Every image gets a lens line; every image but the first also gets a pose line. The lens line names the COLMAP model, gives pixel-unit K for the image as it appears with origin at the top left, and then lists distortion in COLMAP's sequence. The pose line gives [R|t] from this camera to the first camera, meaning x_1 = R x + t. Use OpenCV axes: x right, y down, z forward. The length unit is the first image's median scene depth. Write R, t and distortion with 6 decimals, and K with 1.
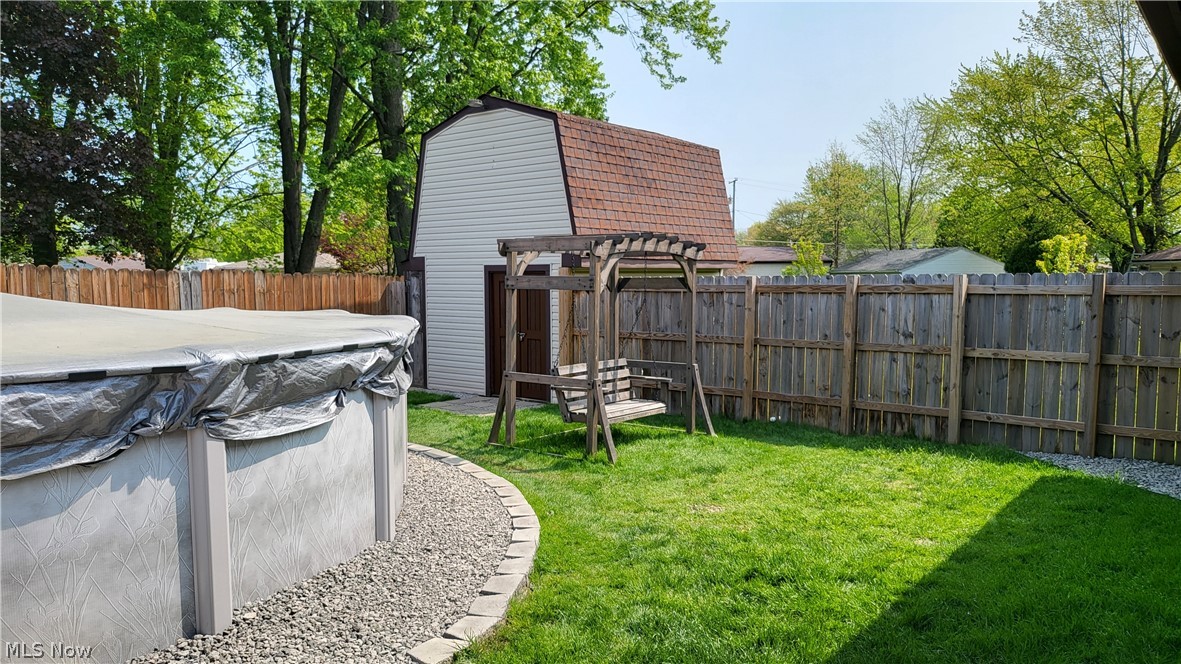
lens RADIAL K [[841.9, 0, 592.6], [0, 841.9, 326.4], [0, 0, 1]] dist [0.027898, -0.011771]
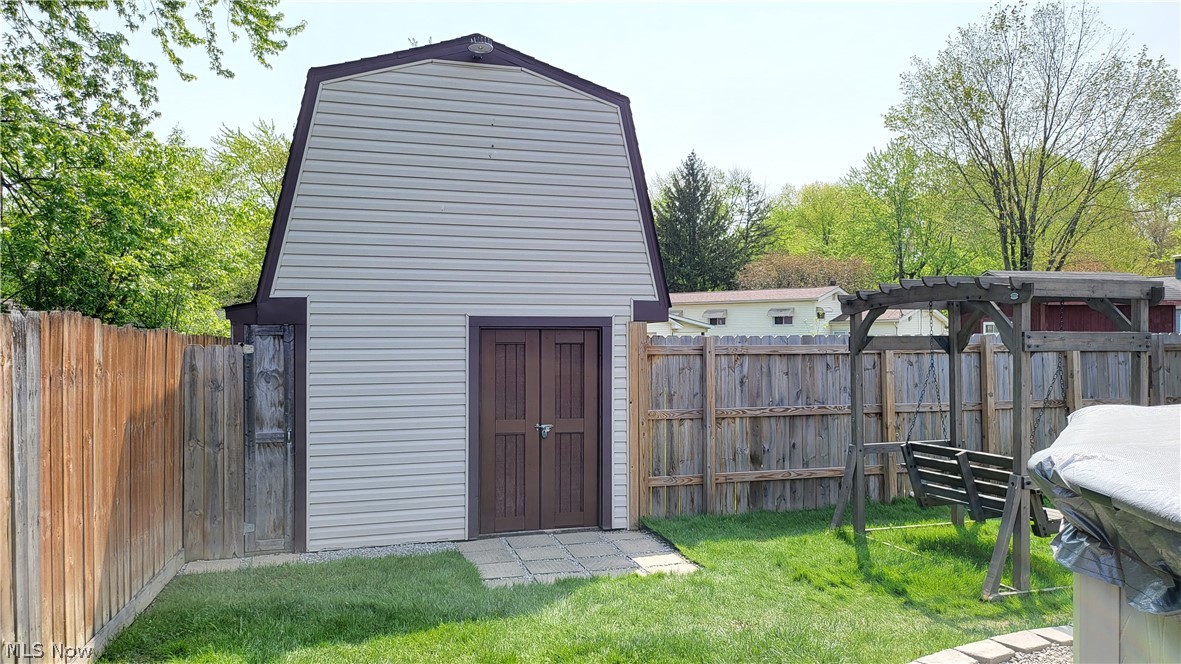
lens RADIAL K [[841.9, 0, 592.4], [0, 841.9, 331.7], [0, 0, 1]] dist [0.027898, -0.011771]
pose [[0.568732, 0.006174, 0.822500, -0.346300], [0.049918, 0.997870, -0.042007, -0.019906], [-0.821007, 0.064948, 0.567212, 0.362238]]
